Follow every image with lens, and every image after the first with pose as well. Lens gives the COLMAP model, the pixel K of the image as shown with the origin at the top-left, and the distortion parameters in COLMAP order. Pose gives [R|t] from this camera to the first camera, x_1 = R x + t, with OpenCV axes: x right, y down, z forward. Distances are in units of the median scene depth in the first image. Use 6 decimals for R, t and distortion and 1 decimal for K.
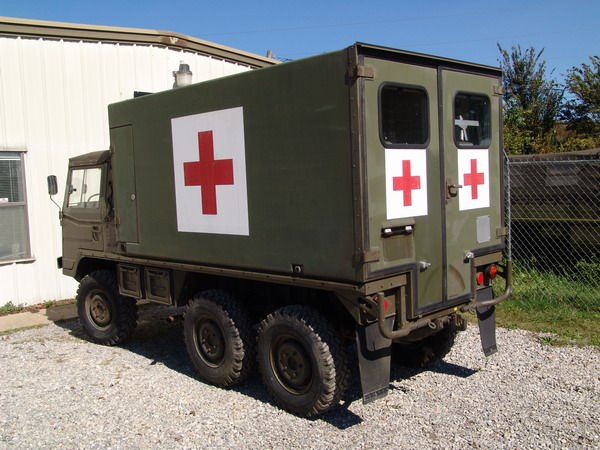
lens RADIAL K [[647.8, 0, 300.2], [0, 647.8, 224.6], [0, 0, 1]] dist [0.010003, 0.000000]
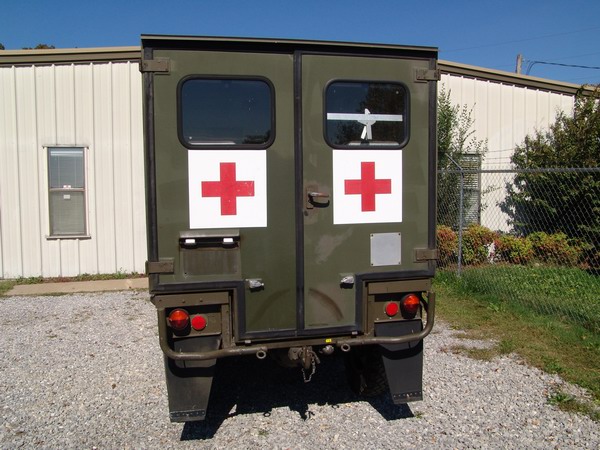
lens RADIAL K [[529.8, 0, 299.9], [0, 529.8, 225.2], [0, 0, 1]] dist [-0.064412, -0.007035]
pose [[0.836793, 0.074531, -0.542422, 0.620188], [-0.060676, 0.997213, 0.043416, -0.050886], [0.544146, -0.003418, 0.838983, 0.442129]]
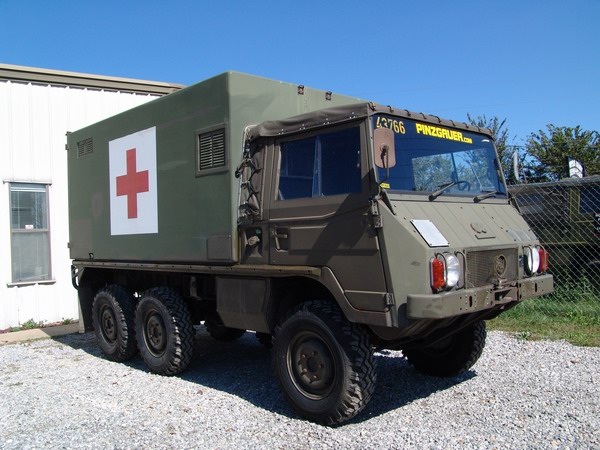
lens RADIAL K [[582.3, 0, 300.9], [0, 582.3, 225.1], [0, 0, 1]] dist [-0.030439, 0.000000]
pose [[0.999904, 0.000725, 0.013842, -0.005445], [0.000452, 0.996396, -0.084822, 0.043297], [-0.013854, 0.084820, 0.996300, 0.006484]]
